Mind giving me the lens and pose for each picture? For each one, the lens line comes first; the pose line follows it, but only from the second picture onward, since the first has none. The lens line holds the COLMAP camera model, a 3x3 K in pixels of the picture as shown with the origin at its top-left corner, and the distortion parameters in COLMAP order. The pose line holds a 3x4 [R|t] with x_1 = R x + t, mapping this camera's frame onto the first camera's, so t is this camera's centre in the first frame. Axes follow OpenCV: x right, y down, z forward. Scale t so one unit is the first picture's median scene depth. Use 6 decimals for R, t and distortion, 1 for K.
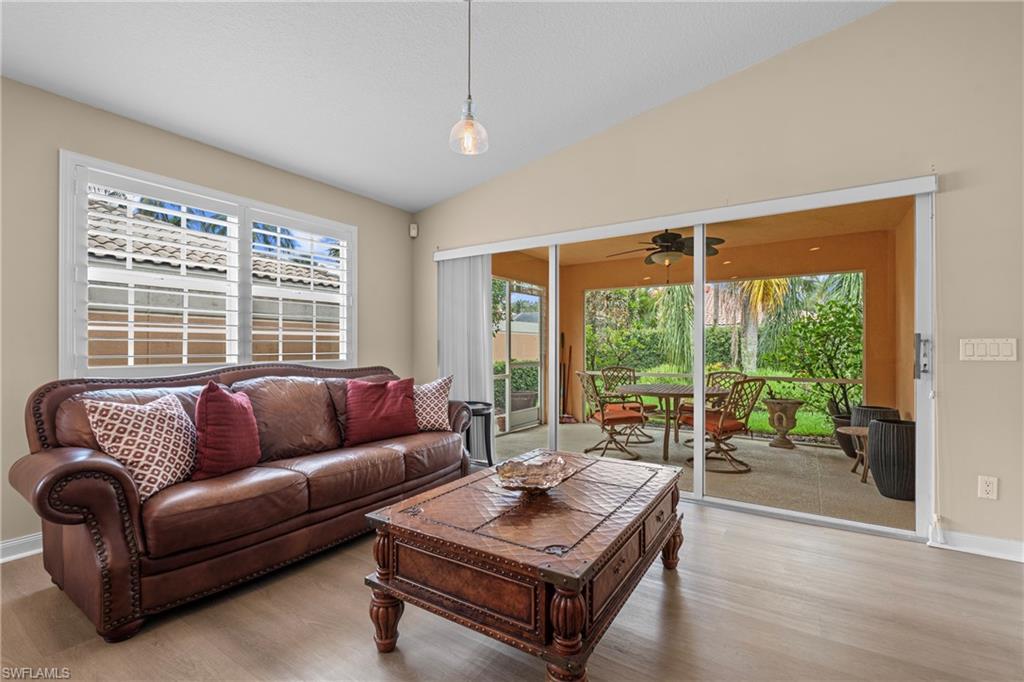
lens RADIAL K [[452.9, 0, 511.9], [0, 452.9, 340.0], [0, 0, 1]] dist [-0.005116, -0.000459]
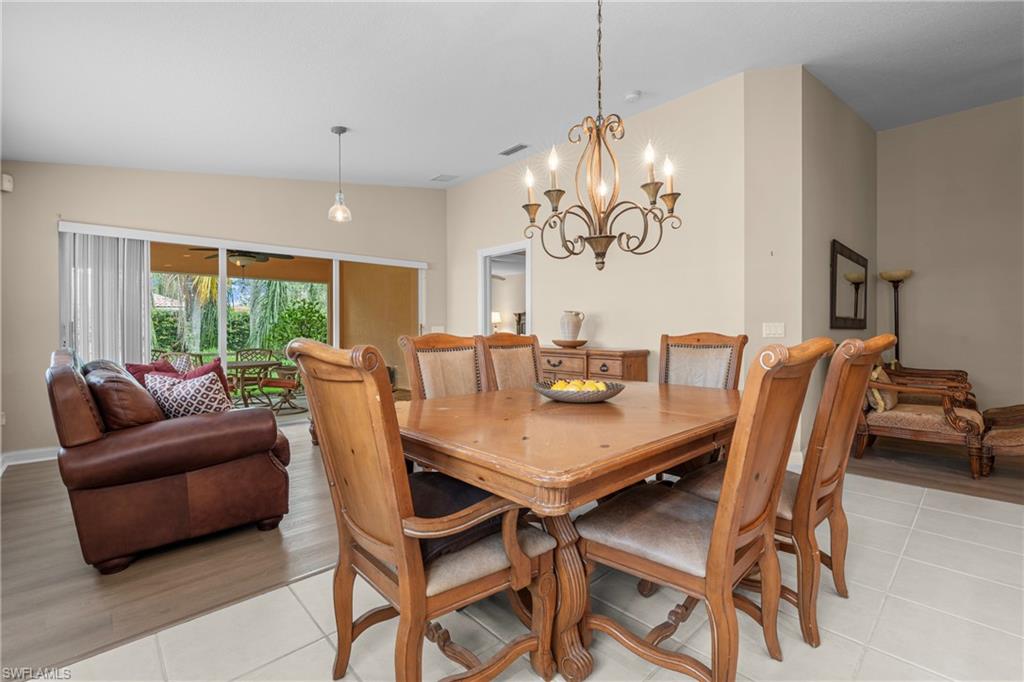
lens RADIAL K [[452.9, 0, 512.0], [0, 452.9, 333.5], [0, 0, 1]] dist [-0.005116, -0.000459]
pose [[0.233318, -0.011907, 0.972328, -0.804602], [-0.011204, 0.999826, 0.014932, -0.002684], [-0.972336, -0.014377, 0.233144, -0.043847]]
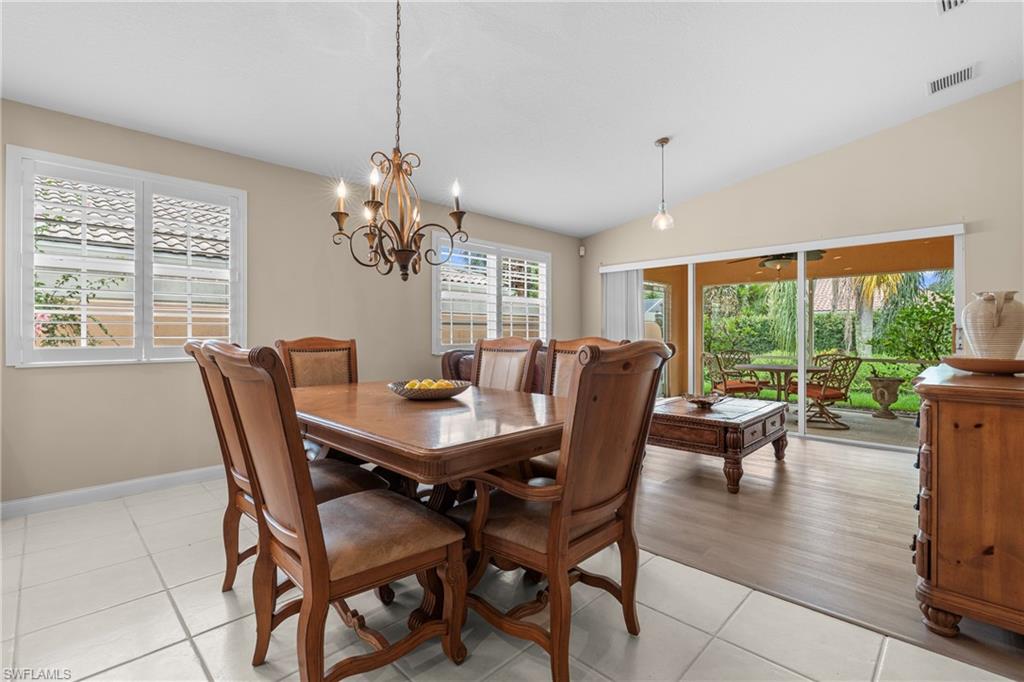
lens RADIAL K [[468.1, 0, 507.6], [0, 468.1, 330.9], [0, 0, 1]] dist [-0.004932, -0.000219]
pose [[0.980767, -0.003340, -0.195153, -0.167686], [0.004916, 0.999959, 0.007593, -0.006190], [0.195120, -0.008407, 0.980743, -0.496736]]
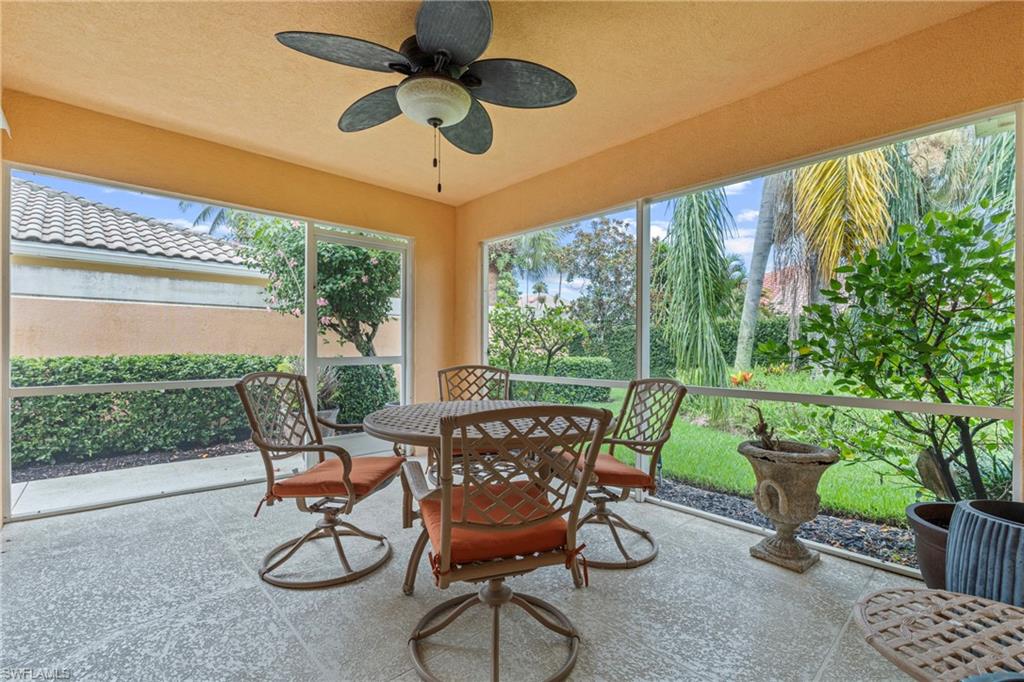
lens RADIAL K [[452.9, 0, 517.1], [0, 452.9, 335.9], [0, 0, 1]] dist [-0.005116, -0.000459]
pose [[0.972436, 0.001267, -0.233166, 0.582451], [-0.000513, 0.999994, 0.003291, 0.034465], [0.233169, -0.003081, 0.972431, 0.684213]]
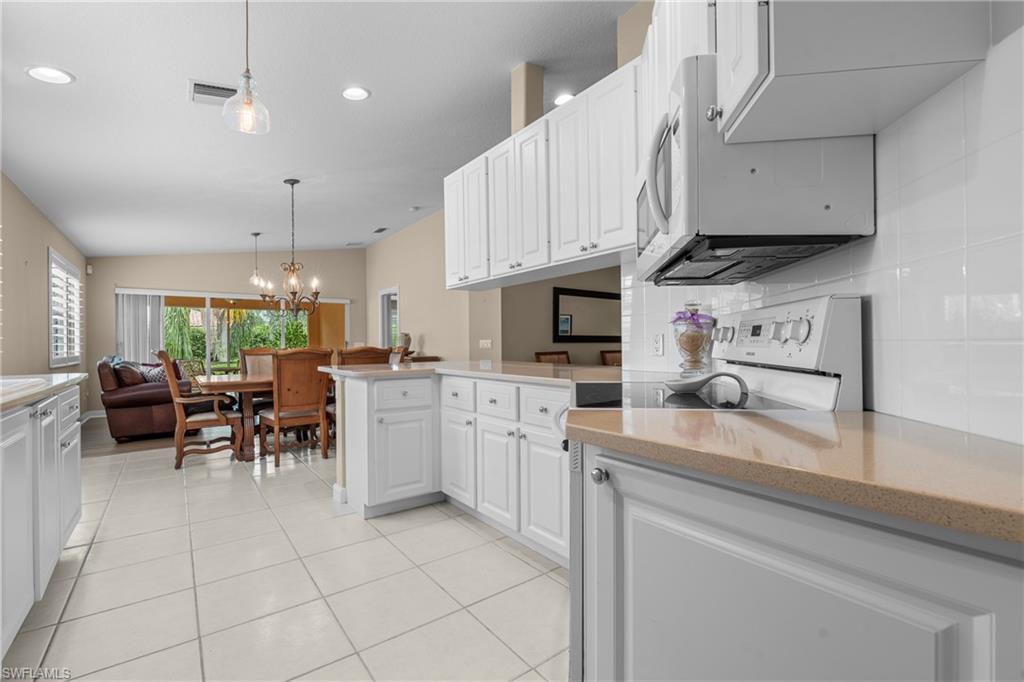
lens RADIAL K [[452.9, 0, 516.4], [0, 452.9, 344.9], [0, 0, 1]] dist [-0.005116, -0.000459]
pose [[0.332317, -0.009403, 0.943121, -1.205903], [-0.003657, 0.999930, 0.011258, -0.015366], [-0.943161, -0.007190, 0.332260, -0.874912]]
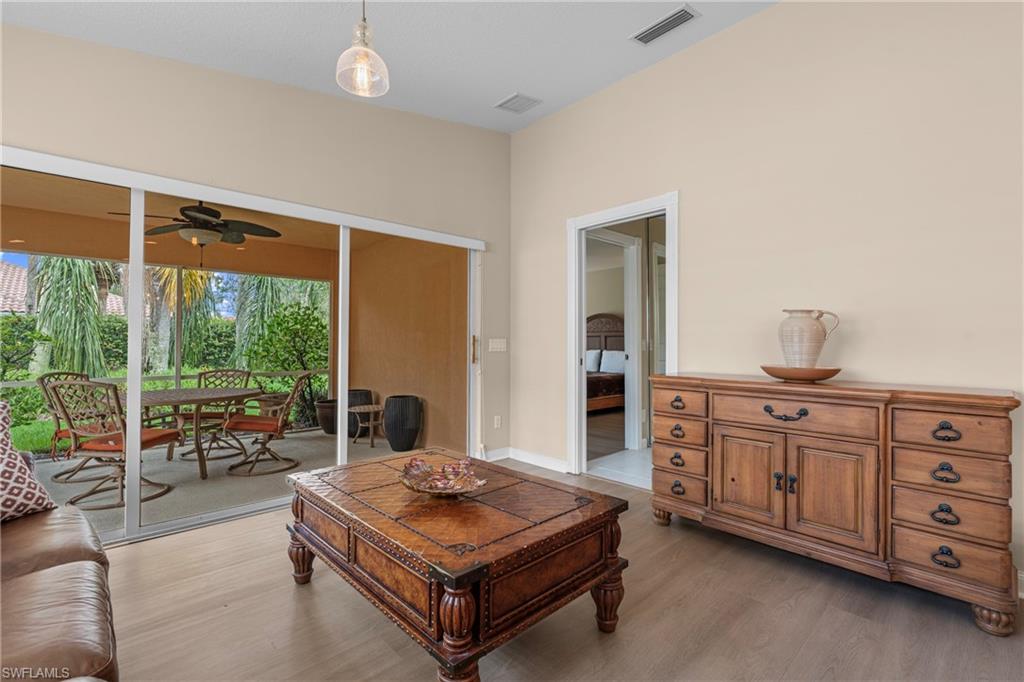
lens RADIAL K [[452.9, 0, 515.0], [0, 452.9, 336.7], [0, 0, 1]] dist [-0.005116, -0.000459]
pose [[0.231966, 0.012818, 0.972640, -0.366529], [-0.016603, 0.999820, -0.009217, 0.001788], [-0.972582, -0.014010, 0.232137, 0.269486]]
